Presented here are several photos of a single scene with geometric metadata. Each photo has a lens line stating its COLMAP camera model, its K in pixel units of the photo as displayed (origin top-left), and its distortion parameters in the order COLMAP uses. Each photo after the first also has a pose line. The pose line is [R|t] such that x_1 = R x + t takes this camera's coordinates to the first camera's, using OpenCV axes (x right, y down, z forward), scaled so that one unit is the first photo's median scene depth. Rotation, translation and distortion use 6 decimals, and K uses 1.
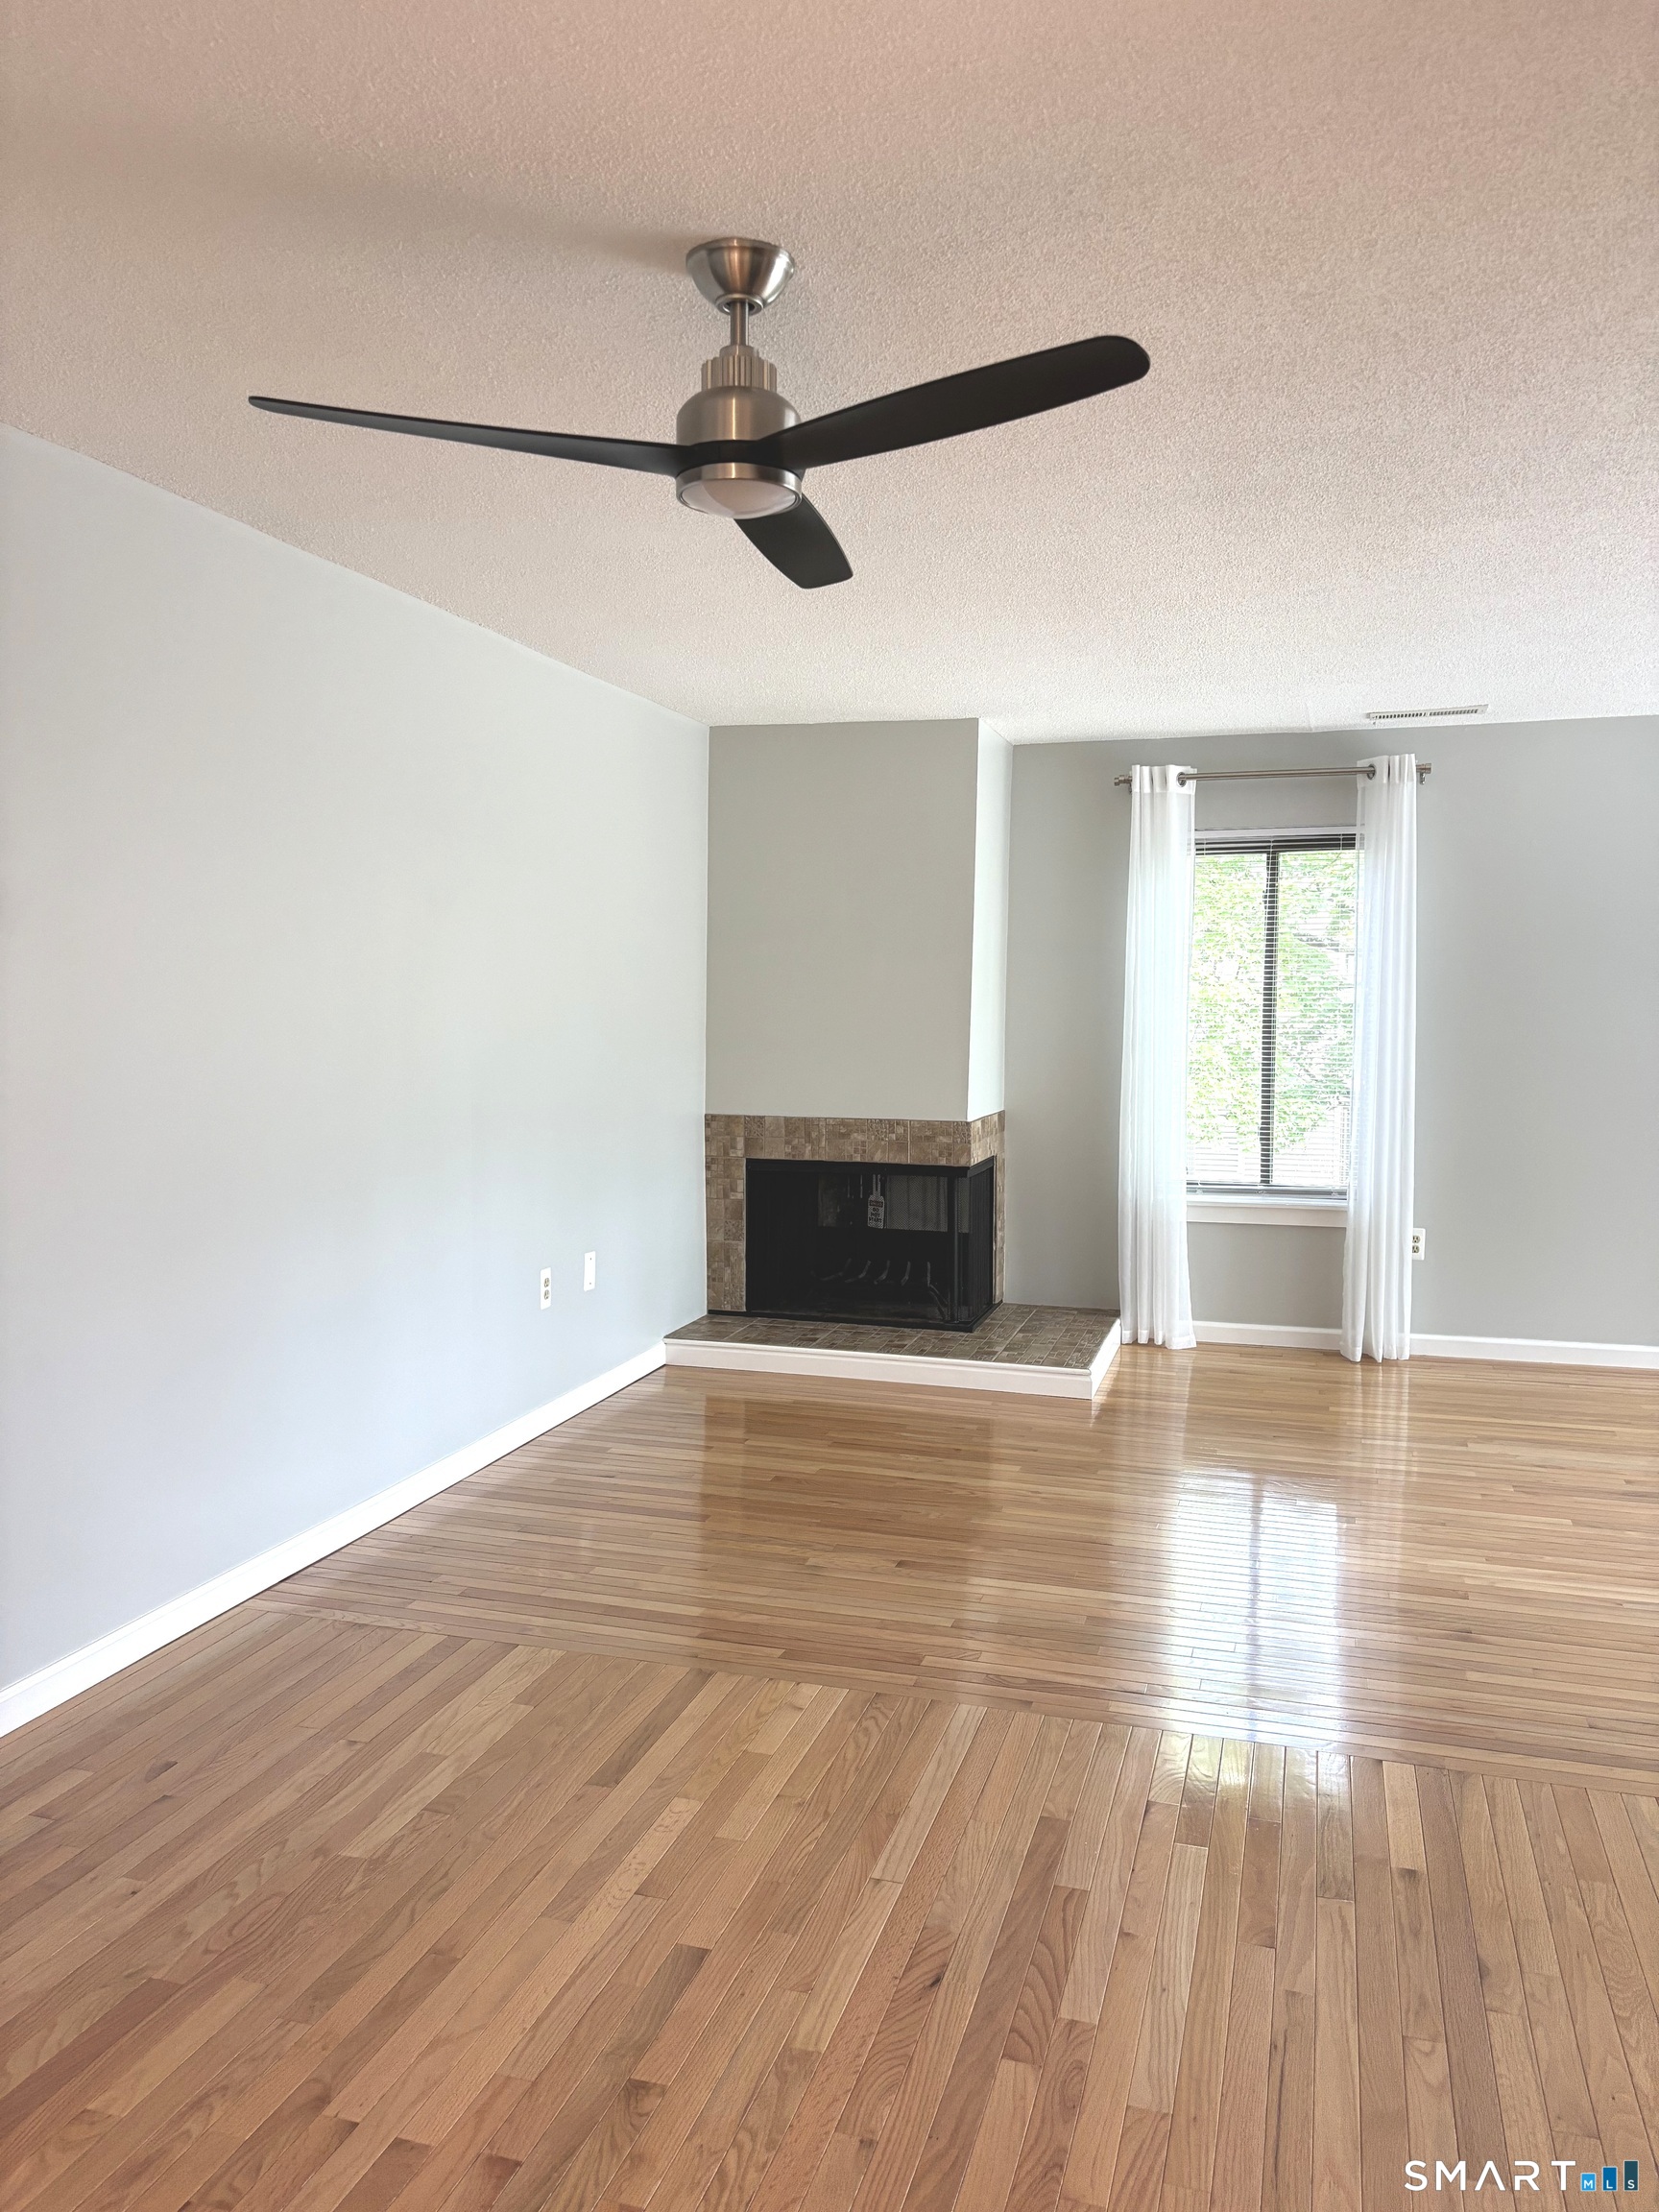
lens RADIAL K [[1685.8, 0, 824.6], [0, 1685.8, 1105.9], [0, 0, 1]] dist [0.049272, -0.064036]
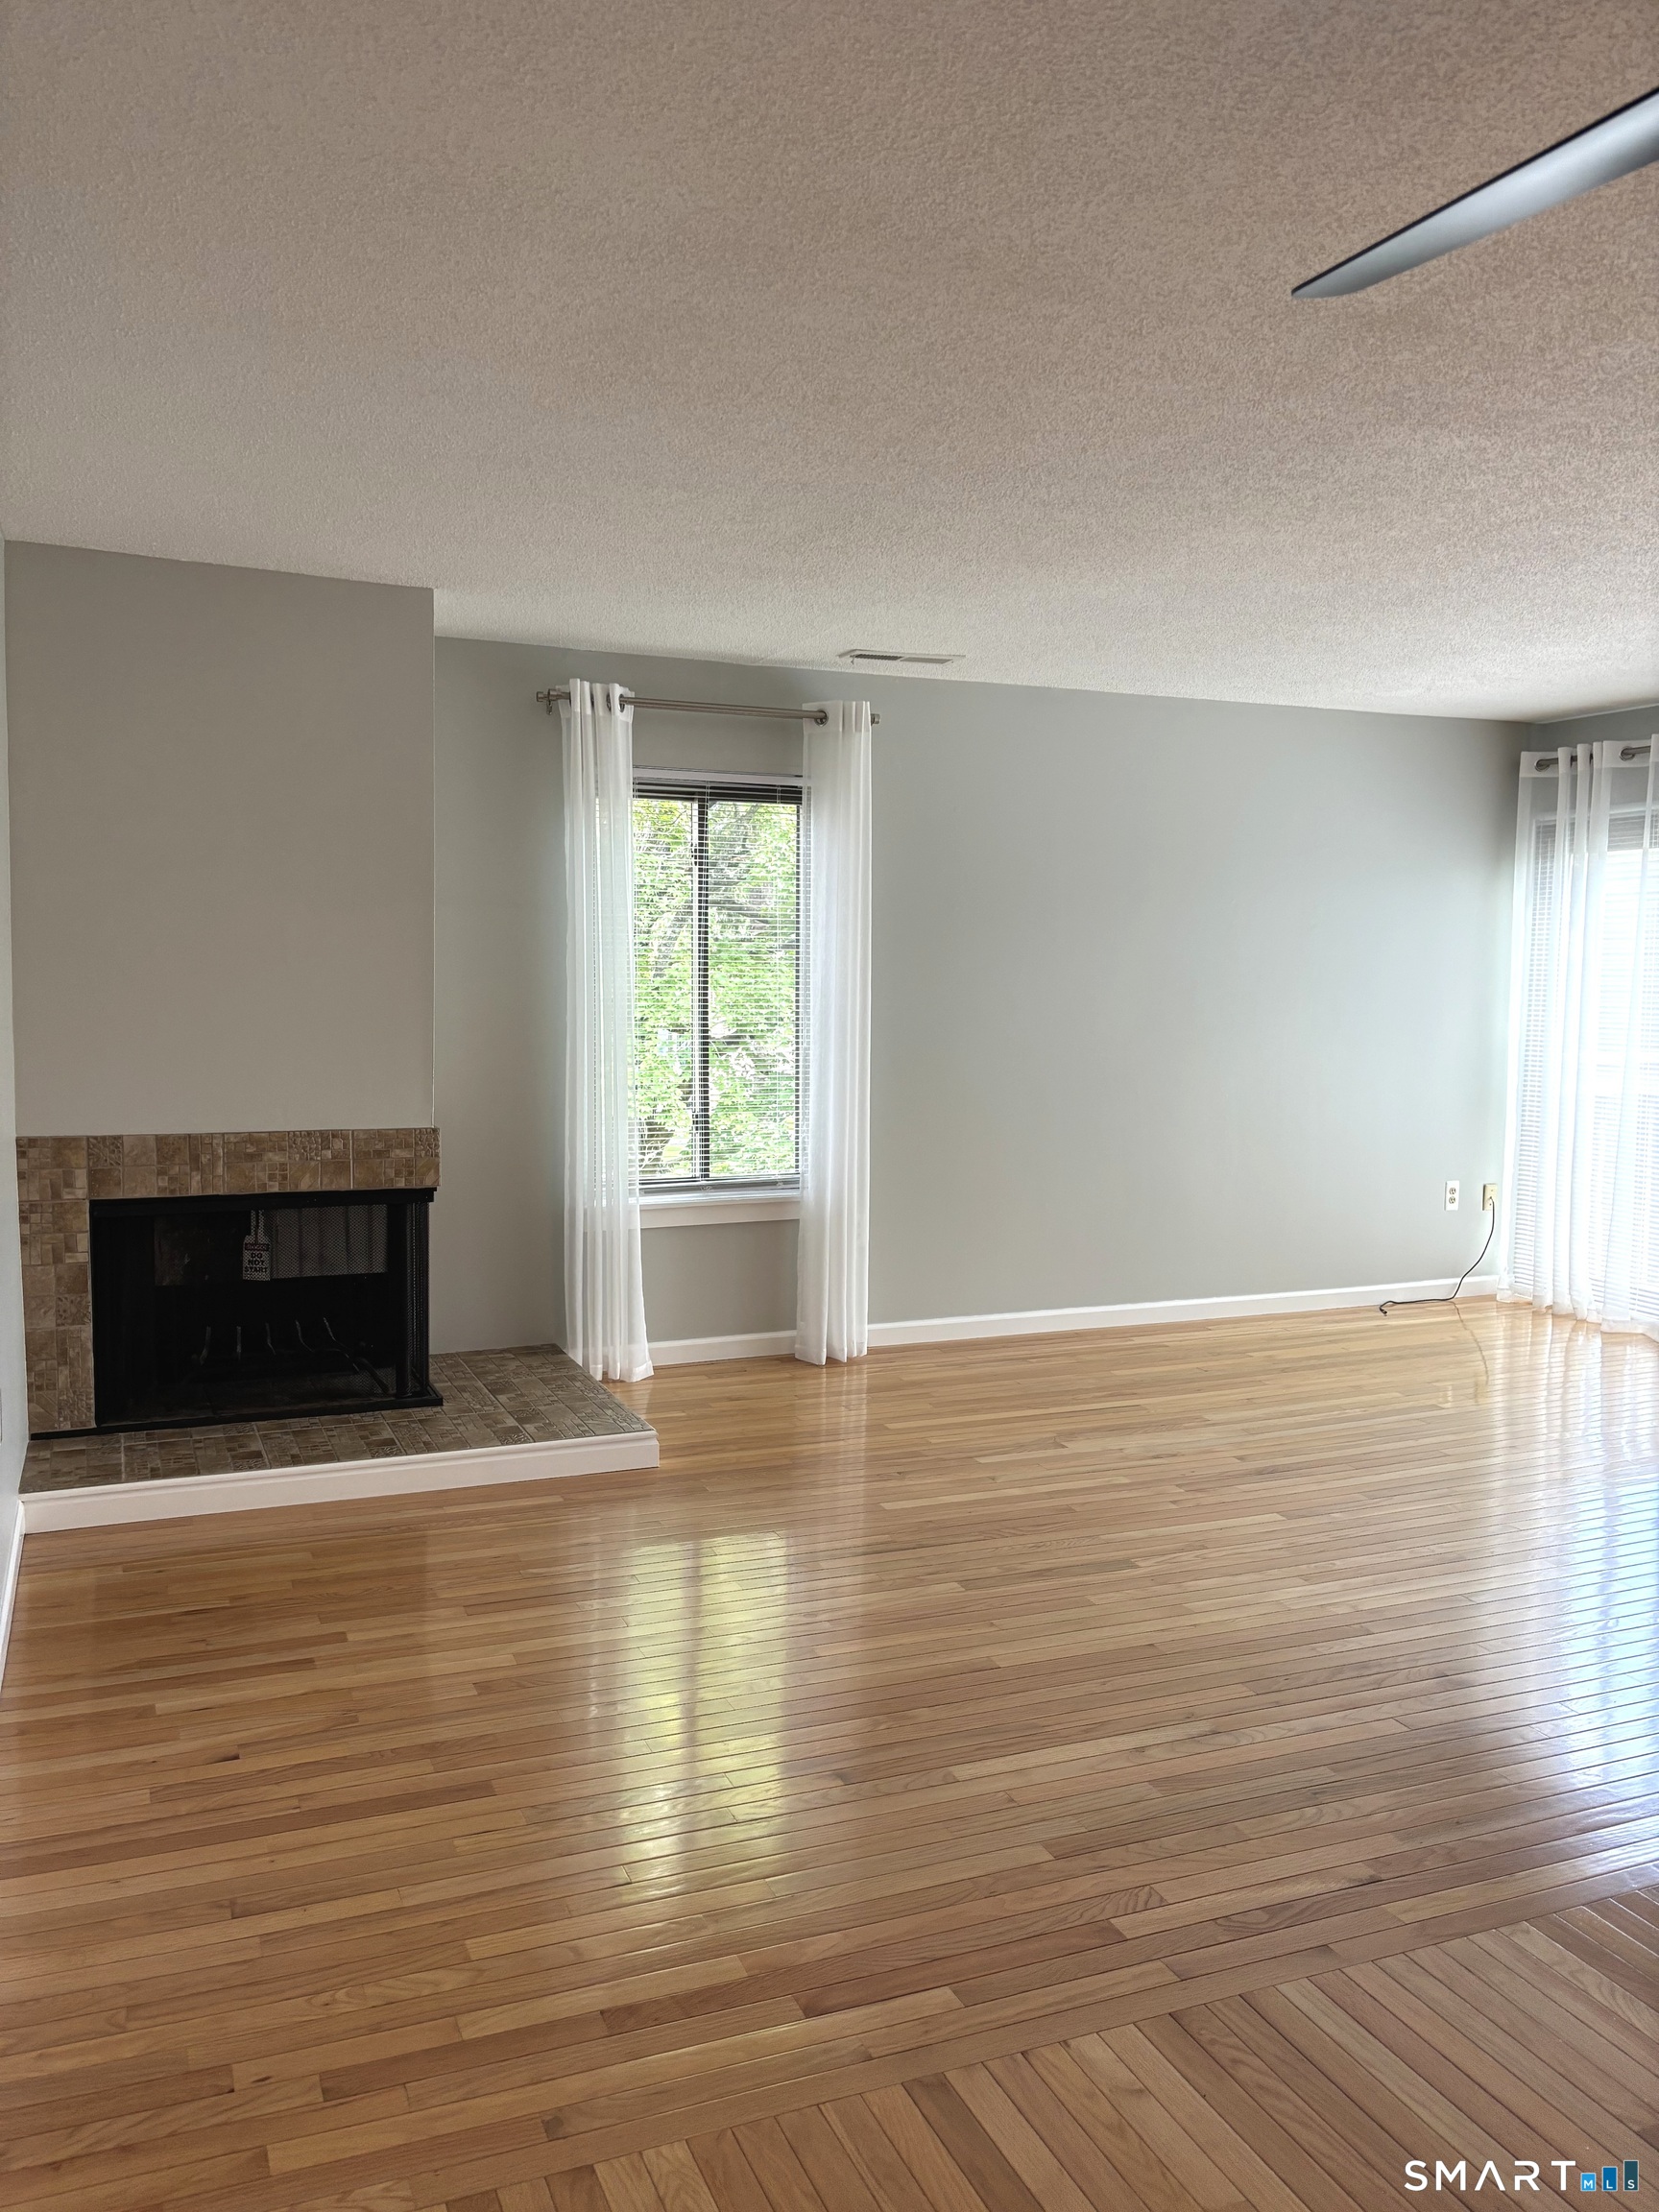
lens RADIAL K [[1685.8, 0, 827.9], [0, 1685.8, 1095.2], [0, 0, 1]] dist [0.049272, -0.064036]
pose [[0.762966, -0.044813, 0.644884, -0.257960], [0.030911, 0.998982, 0.032848, -0.023935], [-0.645699, -0.005128, 0.763575, 0.297246]]
